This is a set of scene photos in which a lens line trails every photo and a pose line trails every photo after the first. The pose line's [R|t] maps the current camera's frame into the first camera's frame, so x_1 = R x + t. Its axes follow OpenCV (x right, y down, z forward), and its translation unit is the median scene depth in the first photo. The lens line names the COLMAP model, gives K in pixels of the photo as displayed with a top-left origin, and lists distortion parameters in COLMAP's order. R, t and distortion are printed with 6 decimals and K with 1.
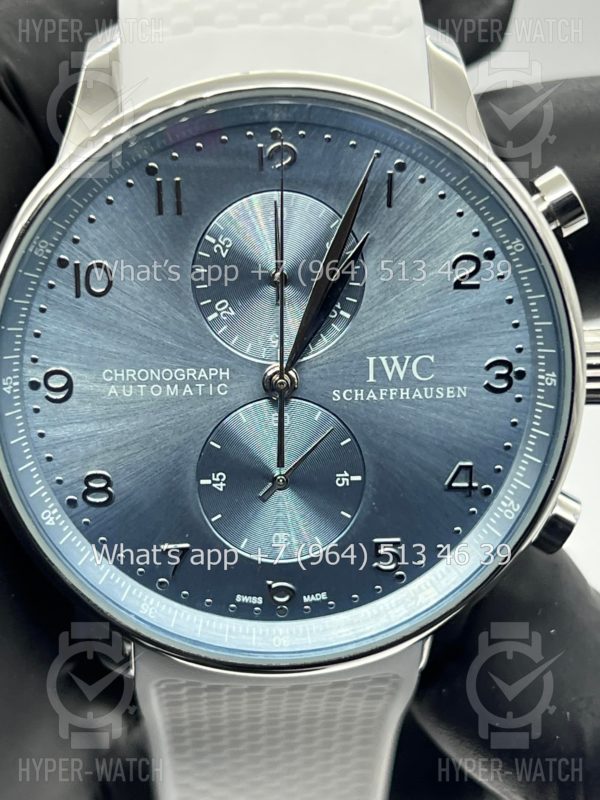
lens RADIAL K [[1830.2, 0, 300.0], [0, 1830.2, 400.0], [0, 0, 1]] dist [0.182381, 0.355081]
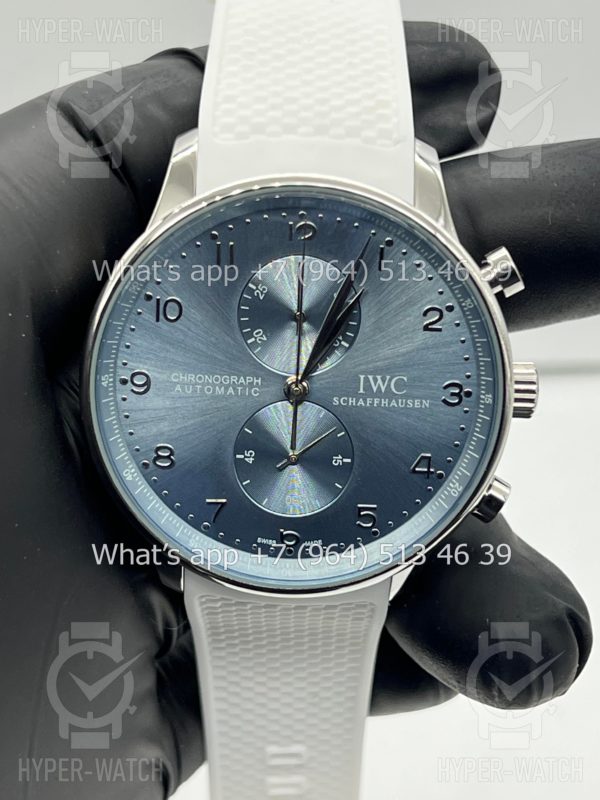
lens RADIAL K [[1830.2, 0, 300.0], [0, 1830.2, 400.0], [0, 0, 1]] dist [0.182381, 0.355081]
pose [[0.996957, 0.060371, -0.049311, 0.061753], [-0.059113, 0.997897, 0.026594, -0.039109], [0.050813, -0.023598, 0.998429, -0.406511]]
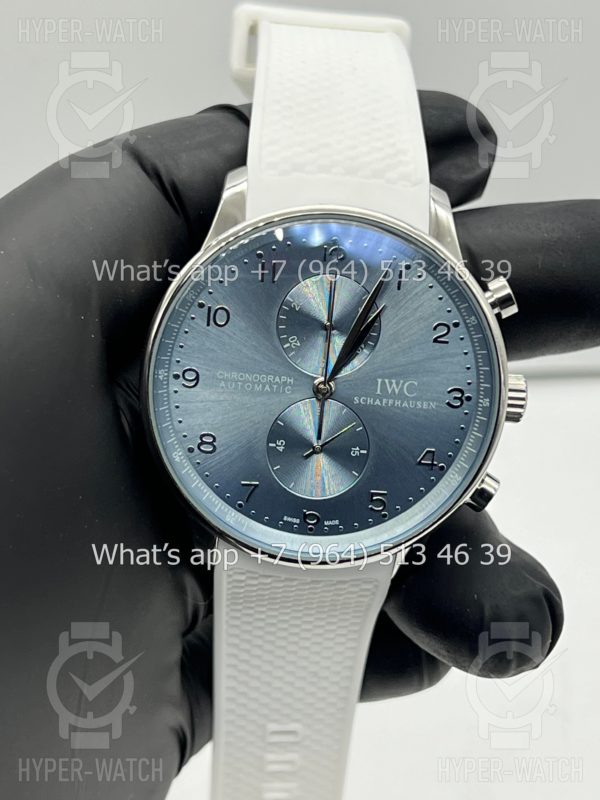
lens RADIAL K [[1830.2, 0, 300.0], [0, 1830.2, 400.0], [0, 0, 1]] dist [0.182381, 0.355081]
pose [[0.995369, 0.095123, -0.013897, -0.007788], [-0.095552, 0.994826, -0.034497, 0.059276], [0.010544, 0.035666, 0.999308, -0.651869]]
